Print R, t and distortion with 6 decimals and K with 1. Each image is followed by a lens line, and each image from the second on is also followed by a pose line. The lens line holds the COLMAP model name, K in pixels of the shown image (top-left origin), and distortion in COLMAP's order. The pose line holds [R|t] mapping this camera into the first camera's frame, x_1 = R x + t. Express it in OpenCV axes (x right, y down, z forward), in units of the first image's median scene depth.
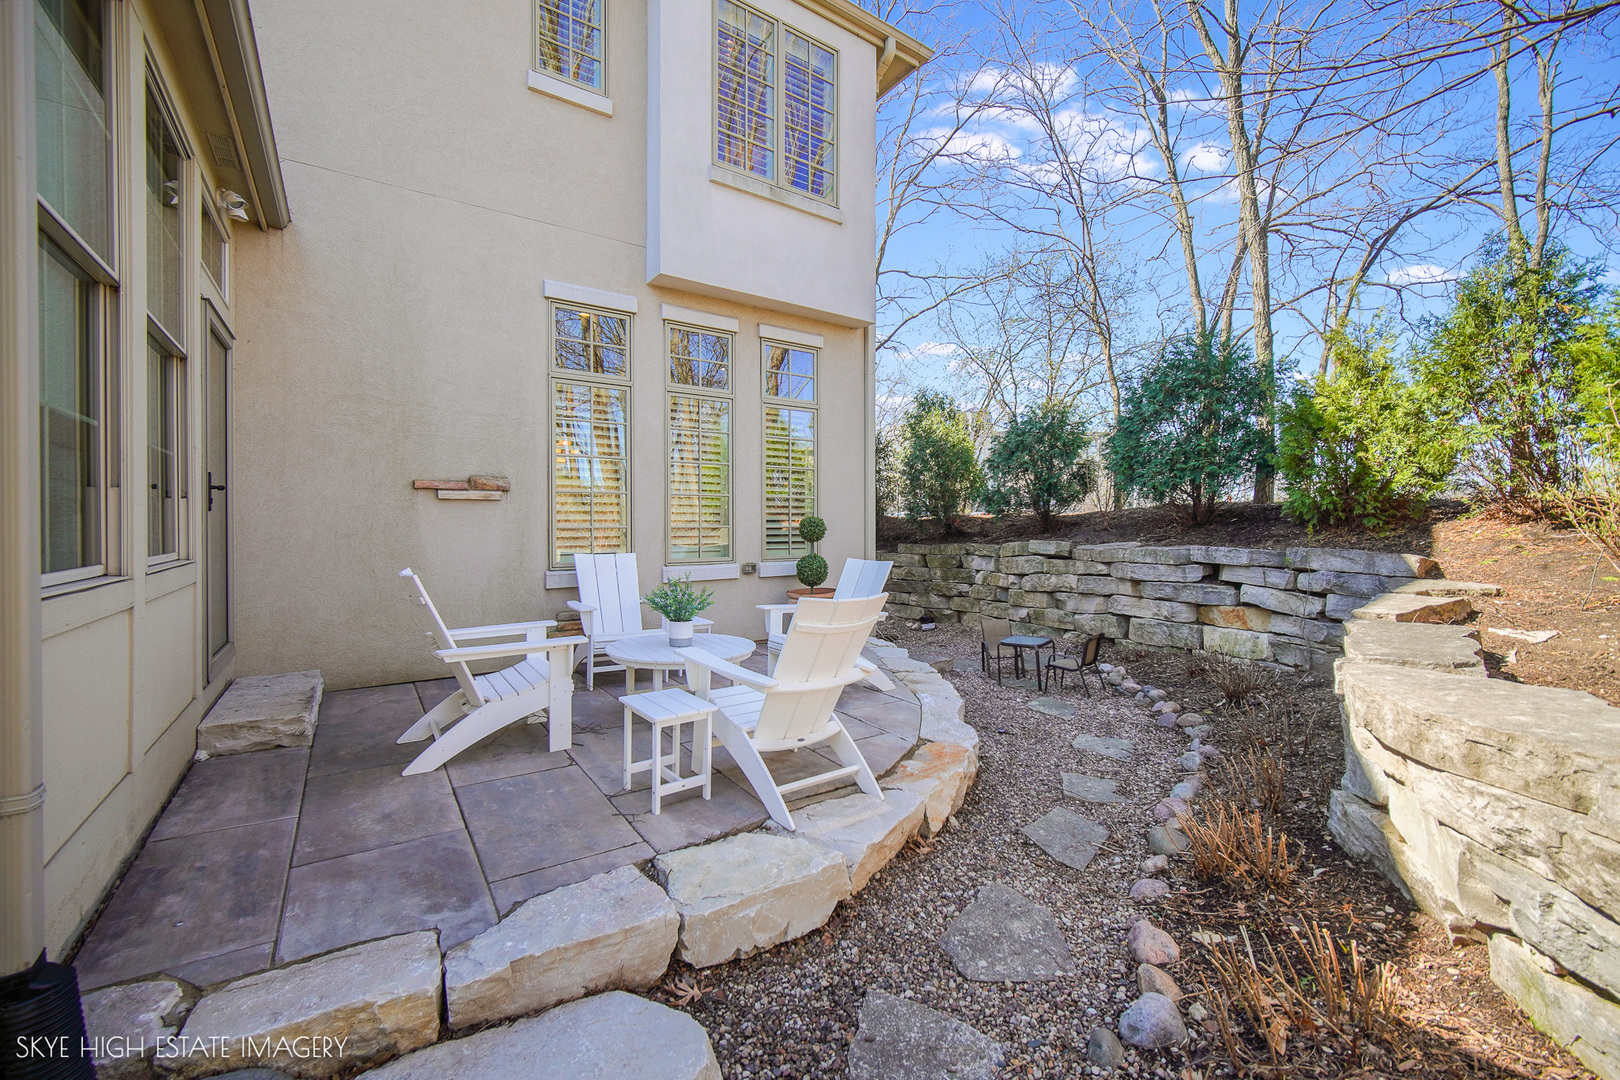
lens RADIAL K [[649.6, 0, 805.5], [0, 649.6, 527.2], [0, 0, 1]] dist [-0.001154, -0.000473]
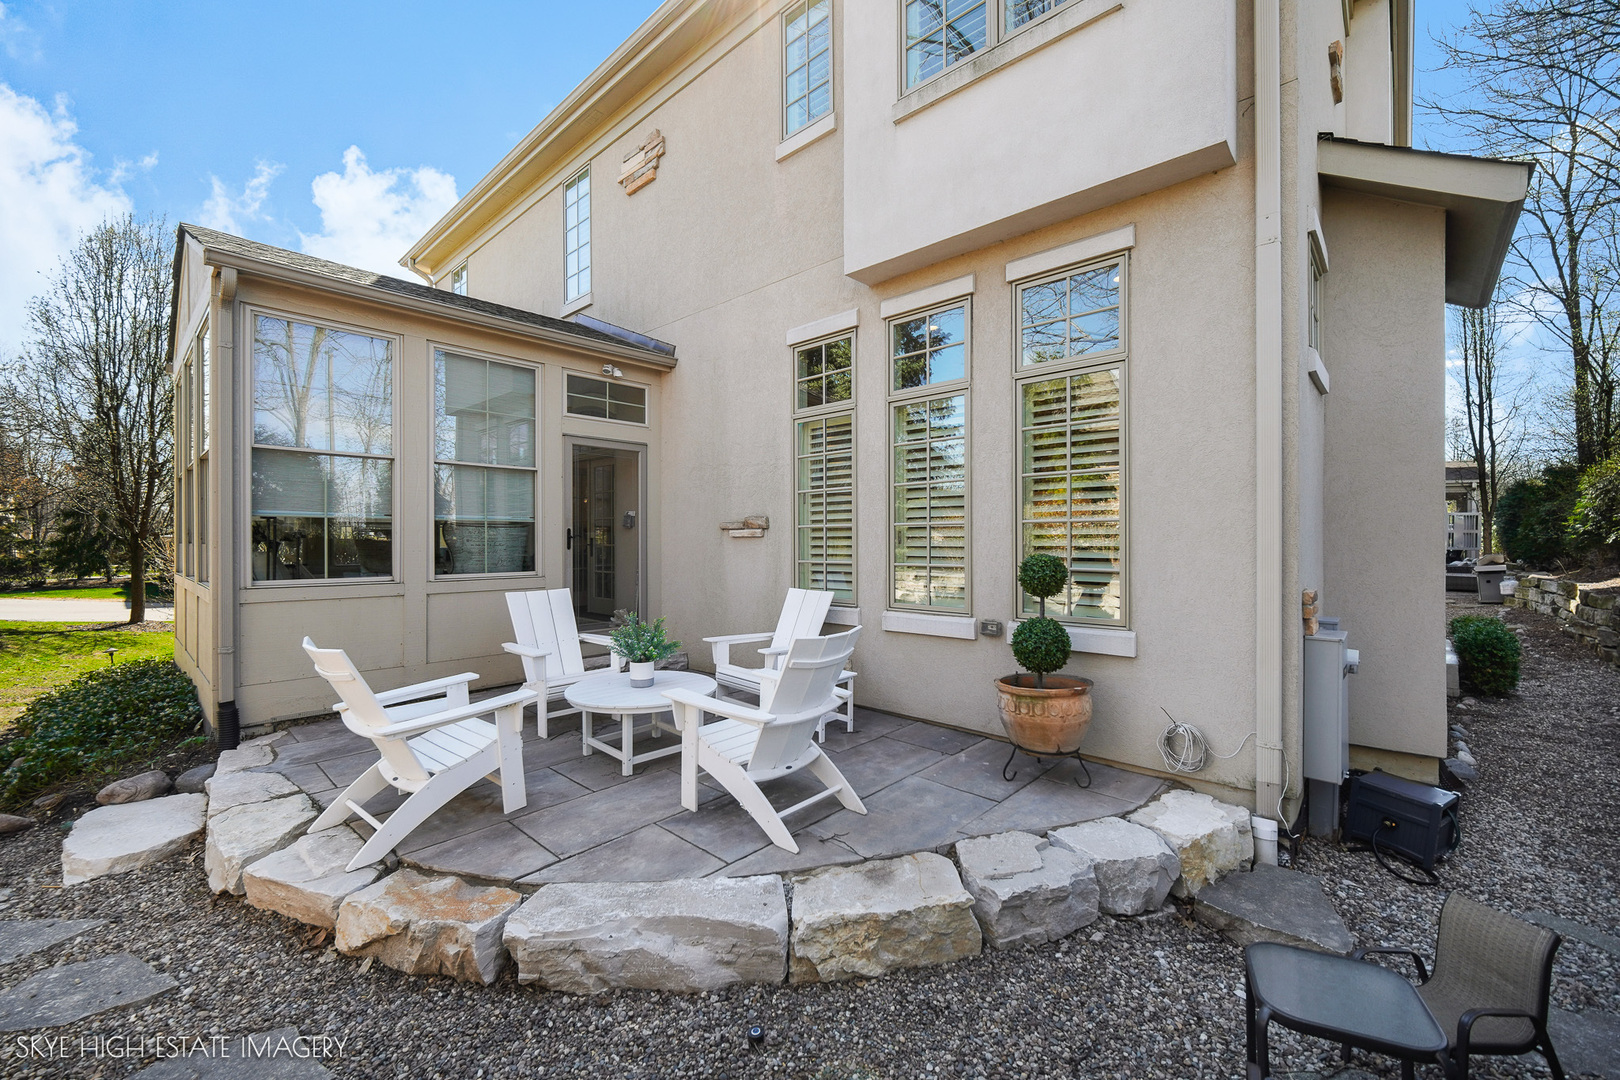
lens RADIAL K [[649.6, 0, 811.4], [0, 649.6, 543.5], [0, 0, 1]] dist [-0.001154, -0.000473]
pose [[0.219382, 0.004357, -0.975629, 0.694222], [-0.005665, 0.999979, 0.003192, -0.035041], [0.975623, 0.004827, 0.219402, 0.853678]]
